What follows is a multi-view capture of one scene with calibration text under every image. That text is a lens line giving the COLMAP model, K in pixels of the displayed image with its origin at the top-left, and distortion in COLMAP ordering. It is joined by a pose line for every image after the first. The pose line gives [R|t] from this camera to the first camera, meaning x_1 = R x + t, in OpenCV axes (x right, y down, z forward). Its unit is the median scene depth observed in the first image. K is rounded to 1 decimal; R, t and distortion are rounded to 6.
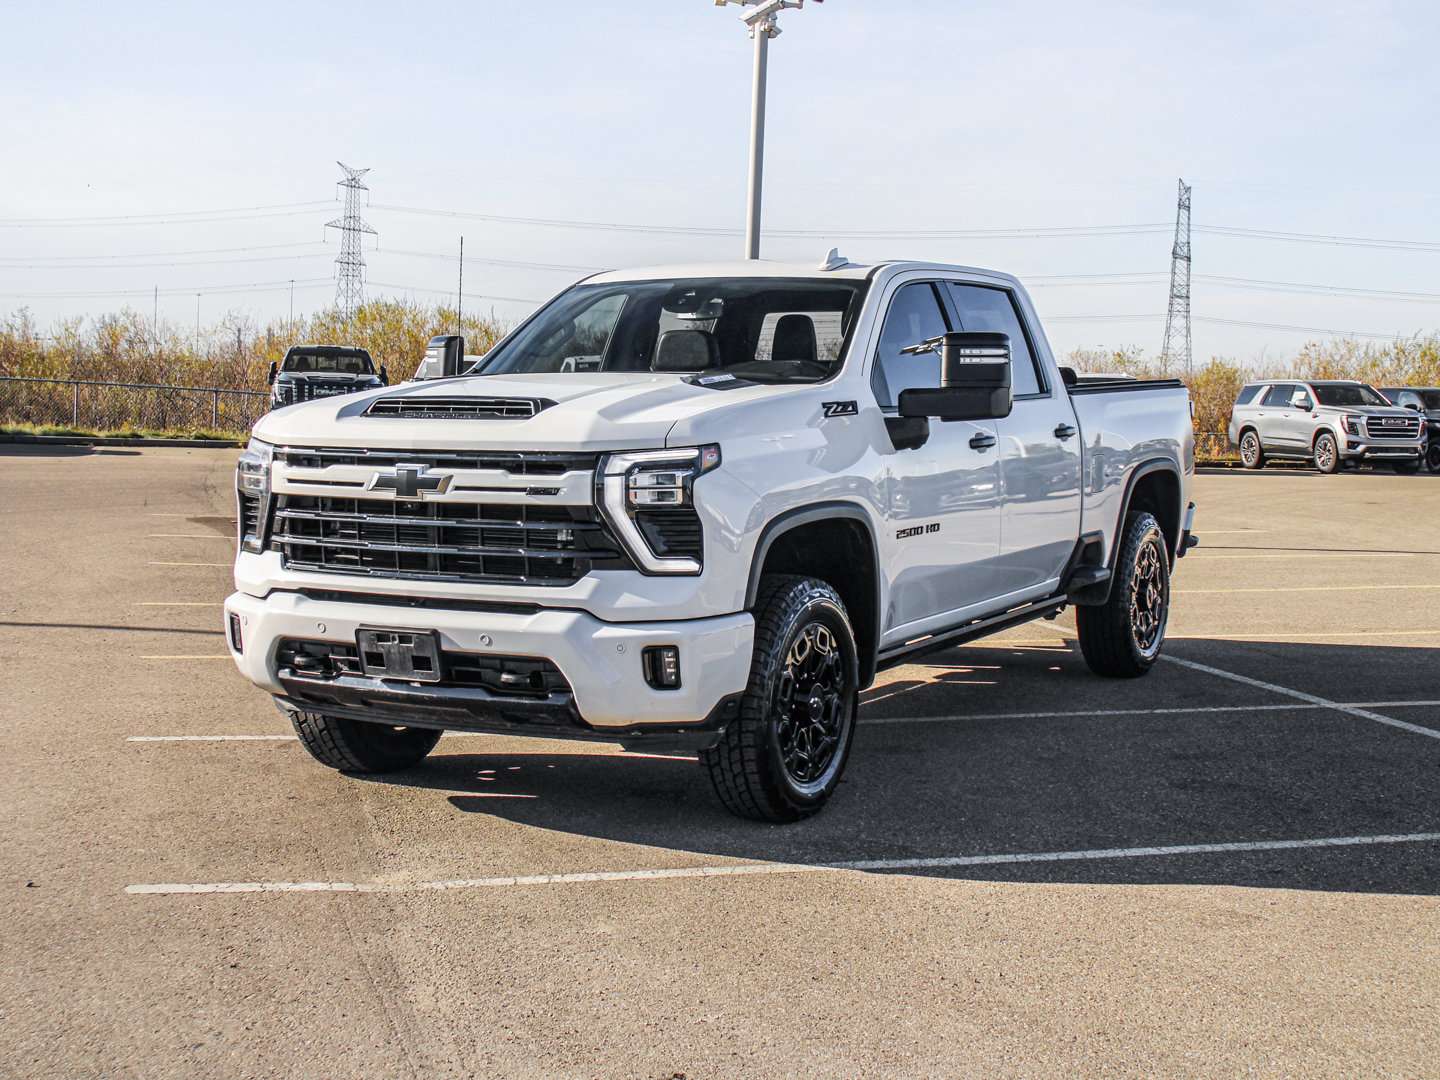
lens RADIAL K [[2164.4, 0, 715.6], [0, 2164.4, 546.4], [0, 0, 1]] dist [-0.021265, 0.000000]
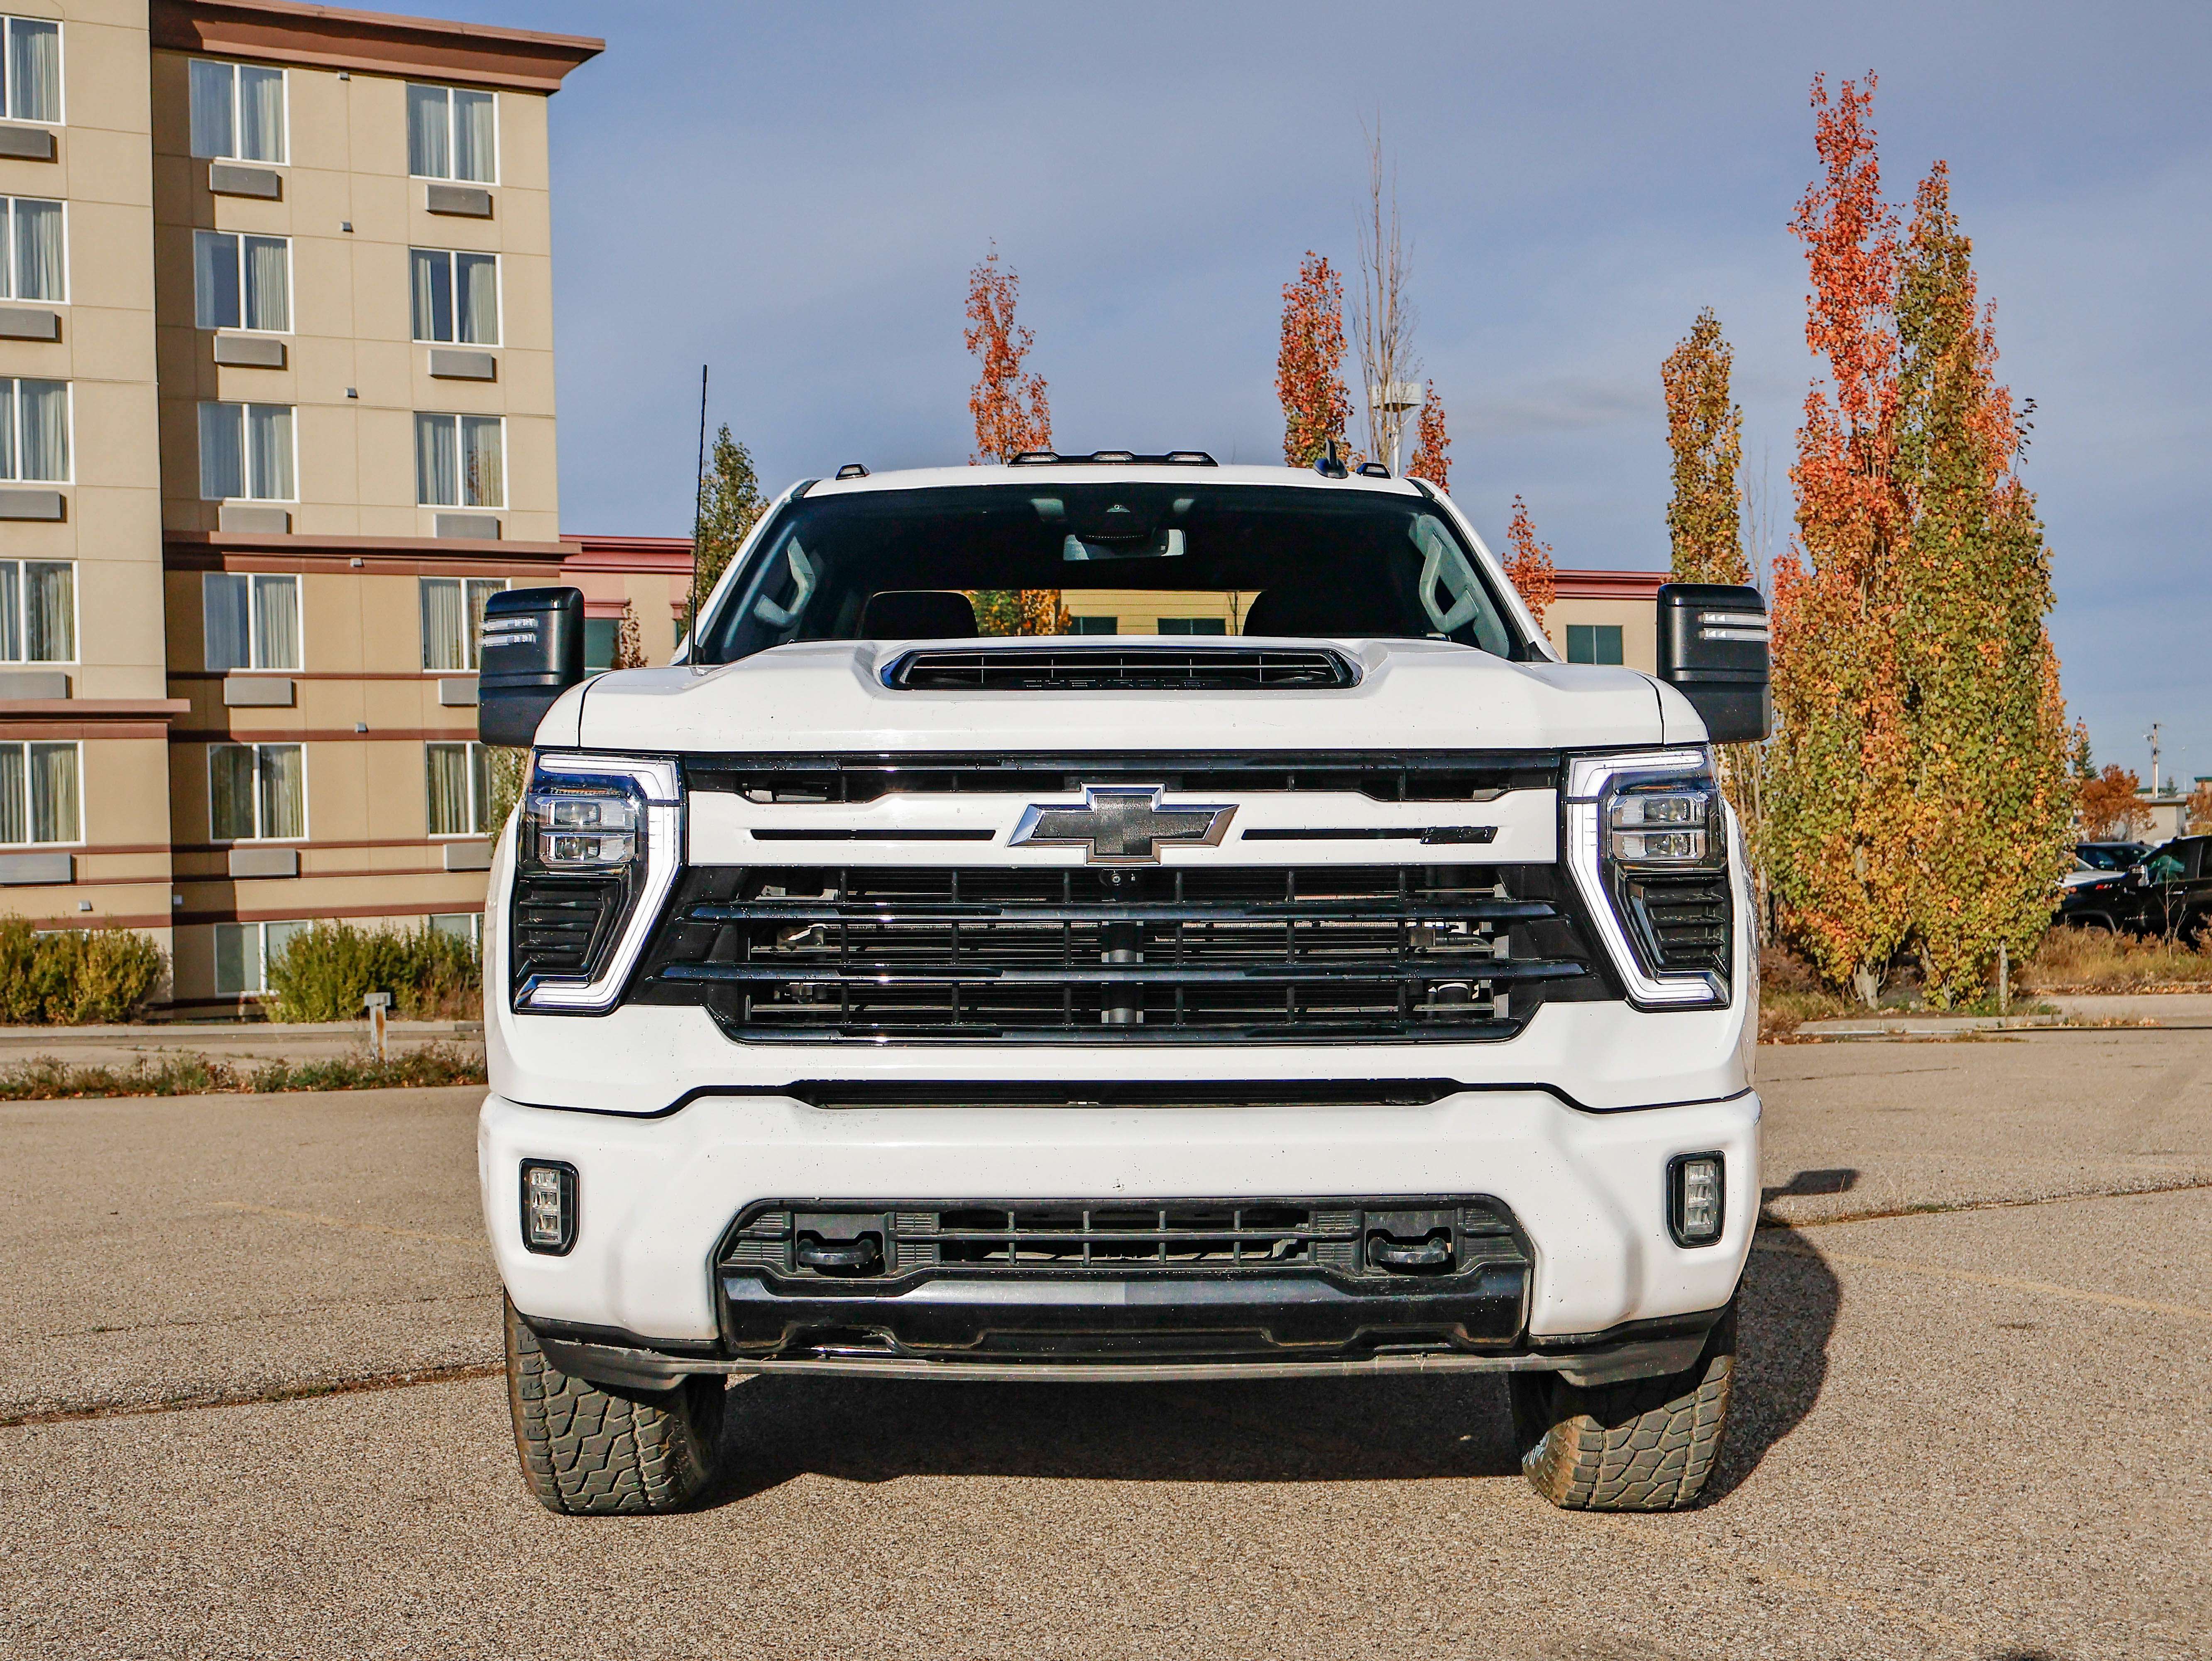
lens RADIAL K [[3325.2, 0, 1129.4], [0, 3325.2, 822.3], [0, 0, 1]] dist [-0.021265, 0.000000]
pose [[0.880392, -0.001440, 0.474245, -0.468308], [0.047426, 0.995250, -0.085021, 0.028188], [-0.471870, 0.097343, 0.876278, 0.401691]]
